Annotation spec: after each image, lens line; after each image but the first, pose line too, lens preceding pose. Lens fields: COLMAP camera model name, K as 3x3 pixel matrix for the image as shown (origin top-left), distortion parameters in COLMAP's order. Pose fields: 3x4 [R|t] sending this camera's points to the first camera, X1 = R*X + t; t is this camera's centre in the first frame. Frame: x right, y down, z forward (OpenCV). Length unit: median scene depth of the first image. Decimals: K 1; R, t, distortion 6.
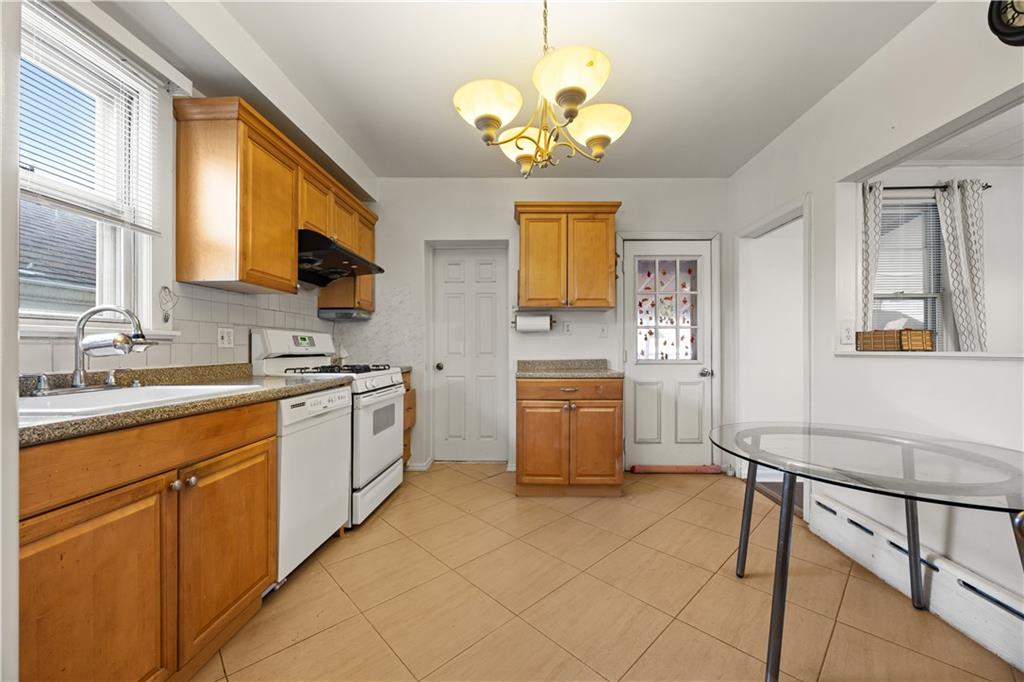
lens RADIAL K [[391.5, 0, 515.2], [0, 391.5, 344.1], [0, 0, 1]] dist [-0.000605, -0.000010]
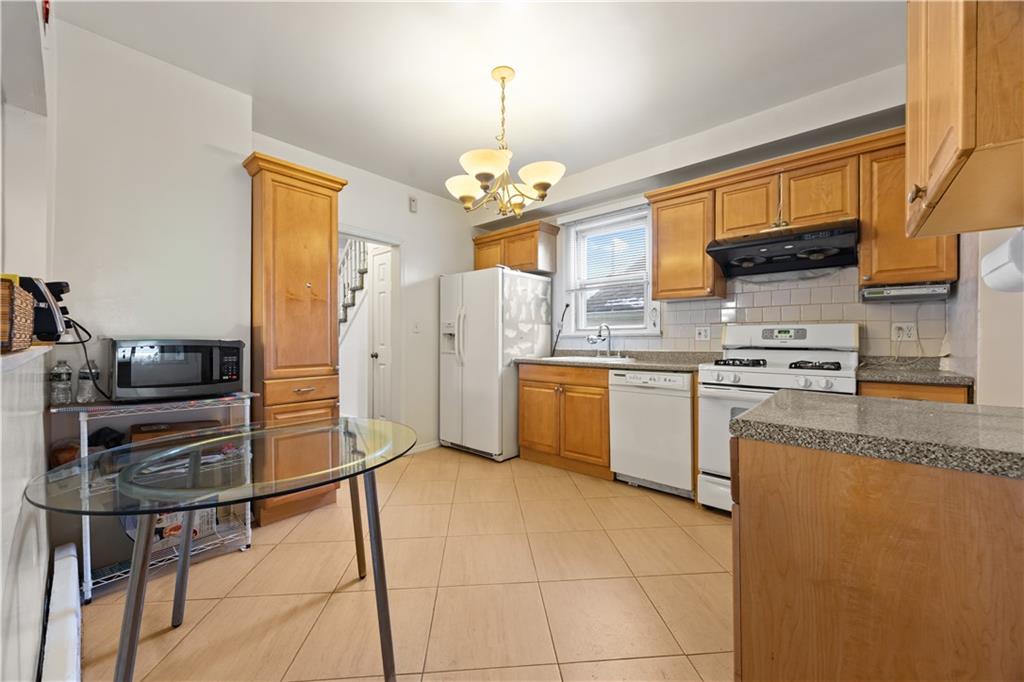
lens RADIAL K [[391.5, 0, 515.2], [0, 391.5, 344.1], [0, 0, 1]] dist [-0.000605, -0.000010]
pose [[-0.628342, 0.010166, -0.777871, 1.010857], [0.009690, 0.999939, 0.005241, 0.010079], [0.777877, -0.004244, -0.628402, 1.678629]]
